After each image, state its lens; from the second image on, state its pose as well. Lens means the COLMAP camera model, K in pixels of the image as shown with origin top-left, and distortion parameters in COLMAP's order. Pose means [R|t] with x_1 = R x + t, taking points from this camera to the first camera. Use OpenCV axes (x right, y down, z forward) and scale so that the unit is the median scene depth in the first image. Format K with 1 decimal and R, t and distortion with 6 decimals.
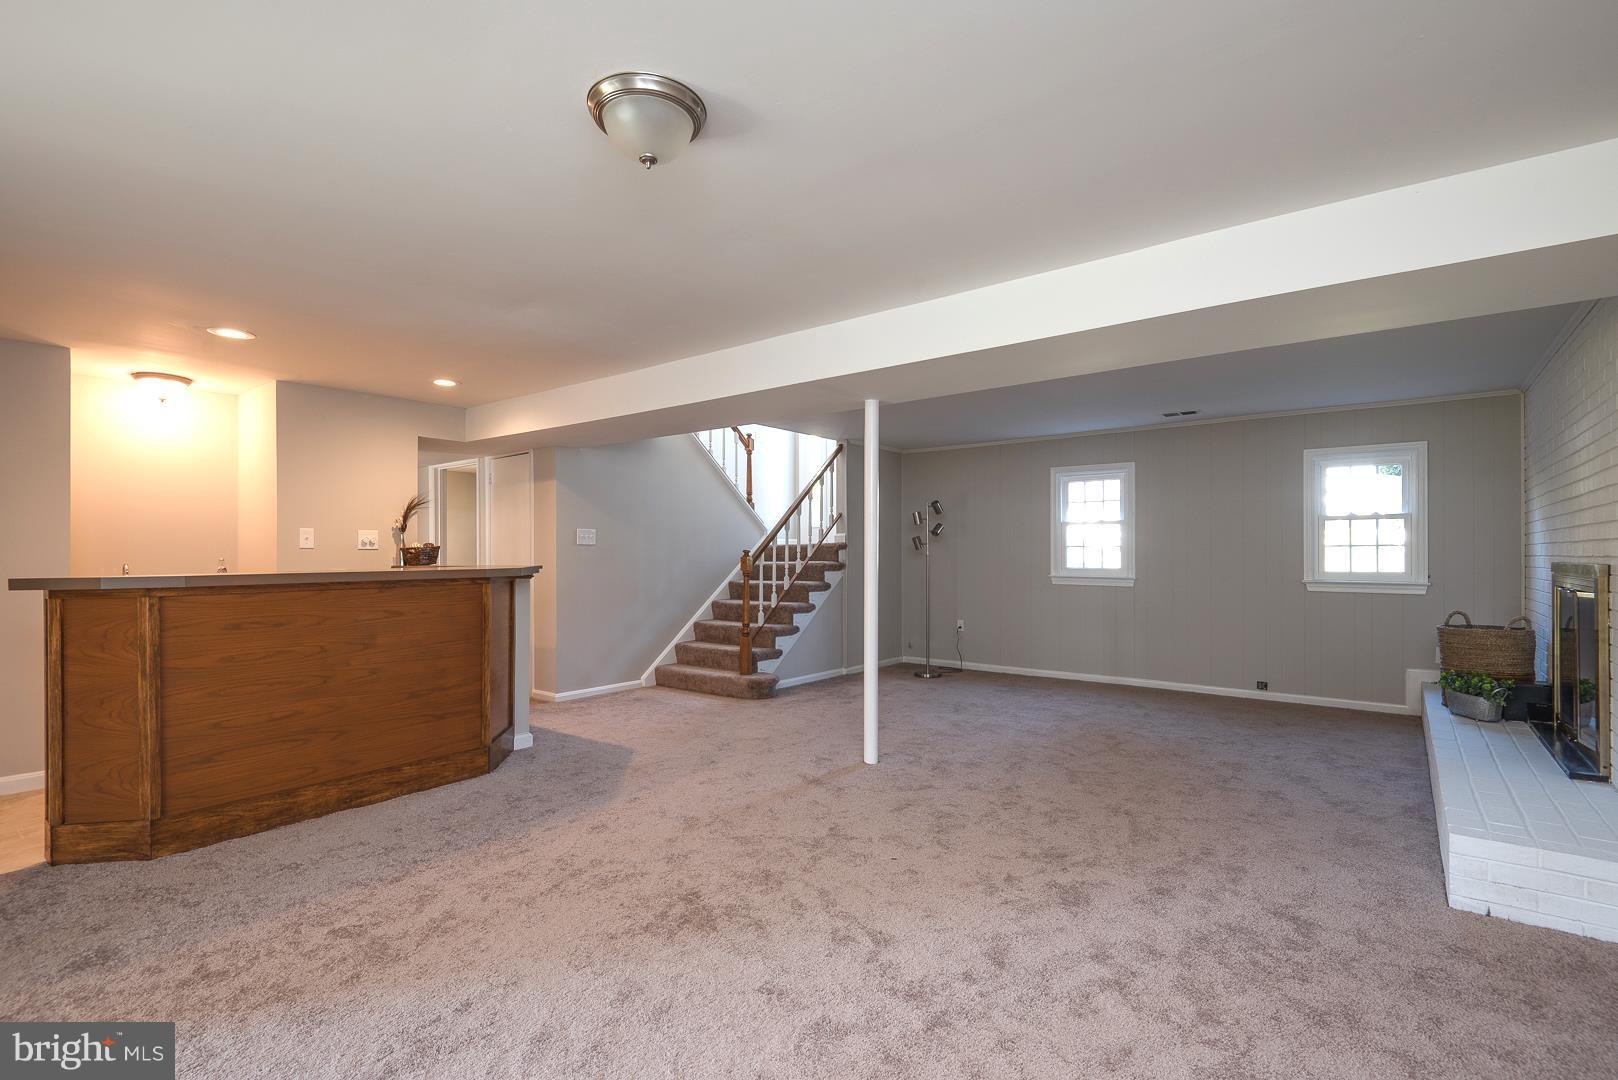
lens RADIAL K [[745.0, 0, 809.0], [0, 745.0, 540.0], [0, 0, 1]] dist [-0.057250, -0.000074]
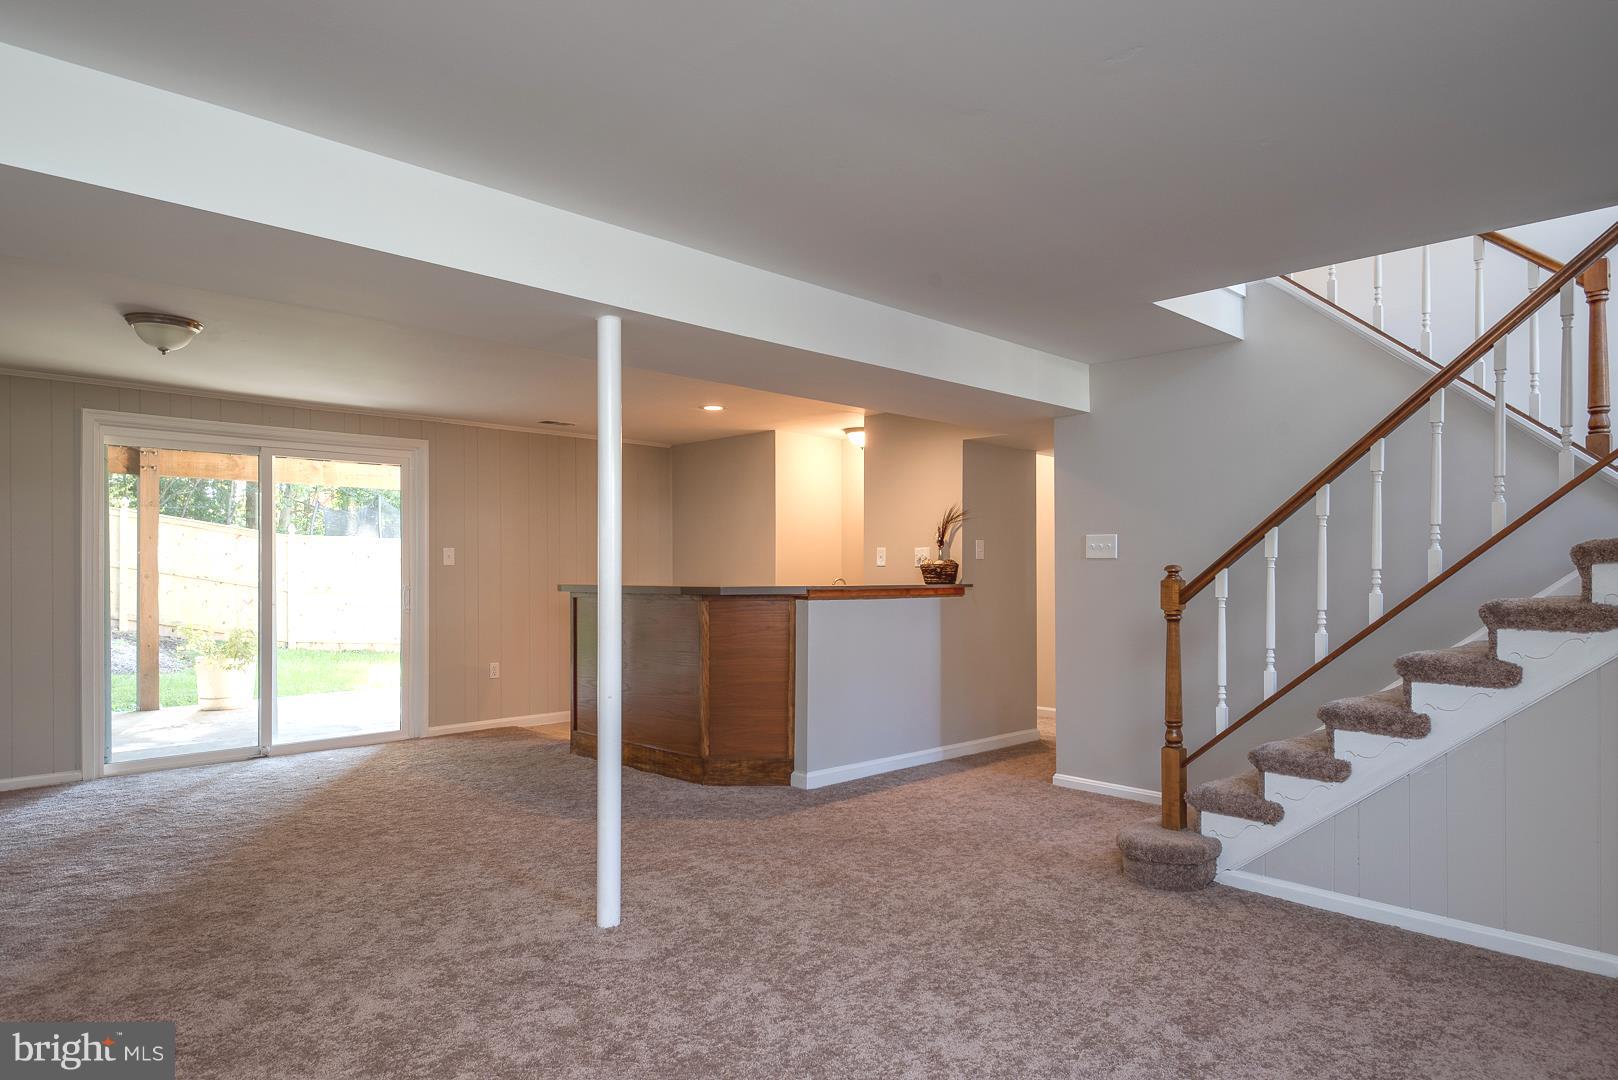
lens RADIAL K [[959.2, 0, 808.9], [0, 959.2, 571.1], [0, 0, 1]] dist [0.048964, 0.000118]
pose [[-0.135916, 0.000443, -0.990720, 0.709071], [0.012490, 0.999921, -0.001266, 0.018734], [0.990642, -0.012546, -0.135911, 1.082979]]
